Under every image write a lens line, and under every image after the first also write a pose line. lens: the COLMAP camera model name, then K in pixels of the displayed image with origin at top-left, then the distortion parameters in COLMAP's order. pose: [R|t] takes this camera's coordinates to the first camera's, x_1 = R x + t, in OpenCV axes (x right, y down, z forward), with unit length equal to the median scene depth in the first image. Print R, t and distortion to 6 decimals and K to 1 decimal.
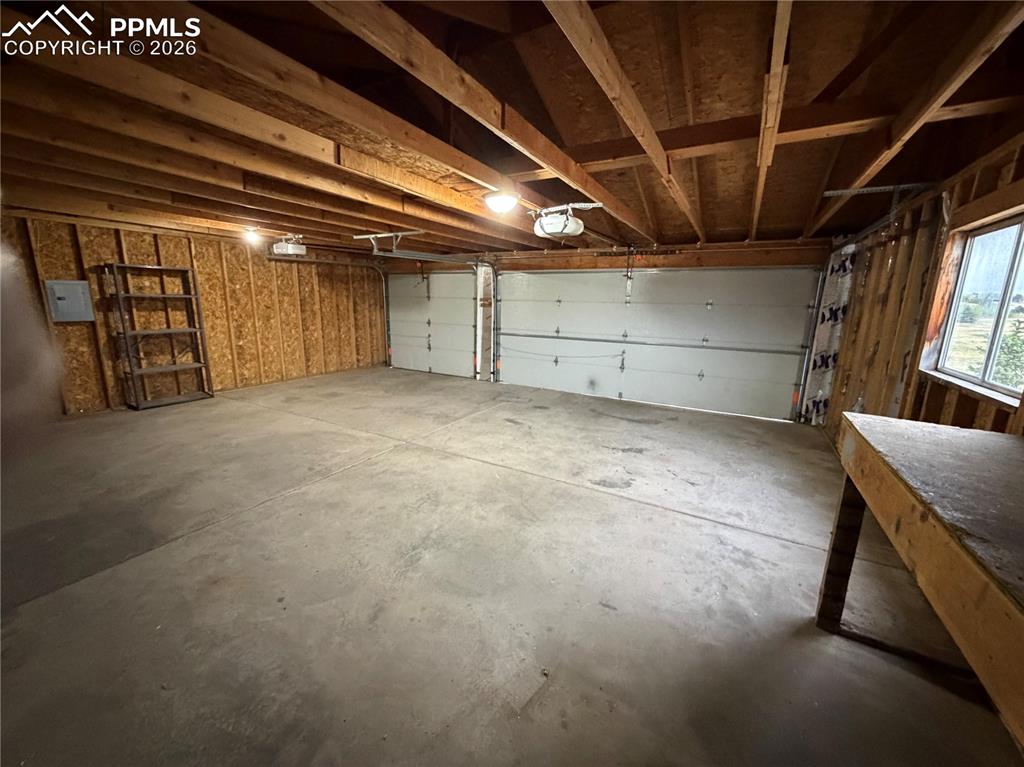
lens RADIAL K [[406.4, 0, 506.7], [0, 406.4, 385.1], [0, 0, 1]] dist [0.000515, -0.000157]
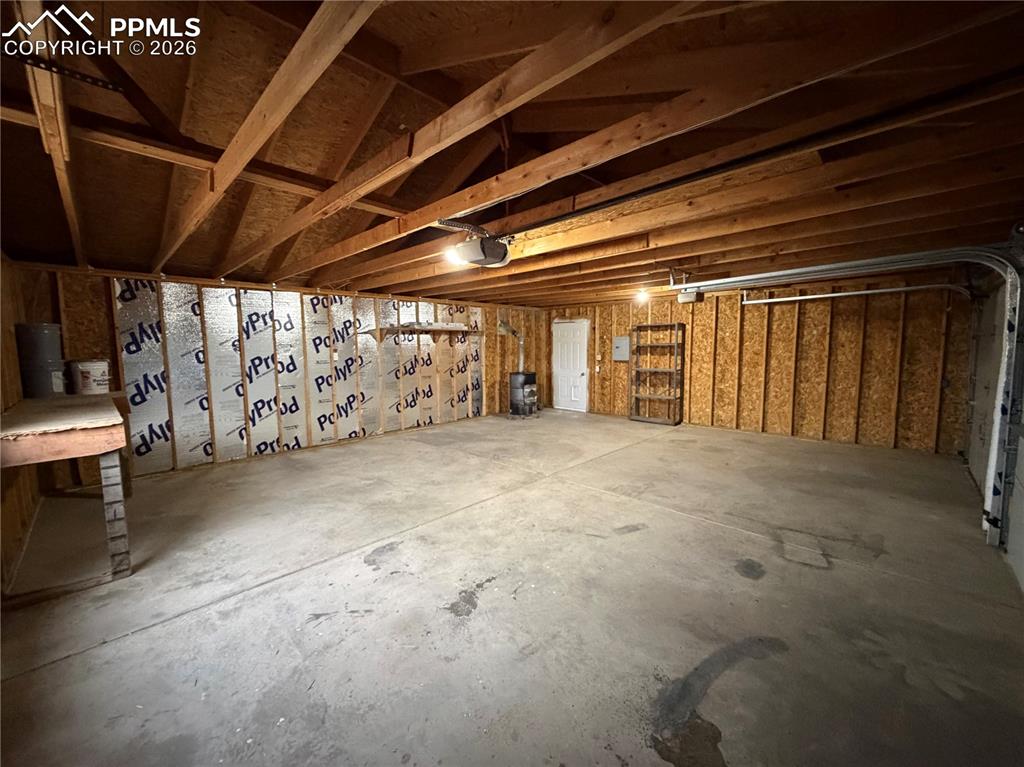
lens RADIAL K [[406.4, 0, 507.8], [0, 406.4, 383.7], [0, 0, 1]] dist [0.000515, -0.000157]
pose [[-0.254407, 0.072899, -0.964346, 0.896798], [-0.193364, 0.973186, 0.124579, -0.234484], [0.947569, 0.218164, -0.233489, 1.248474]]
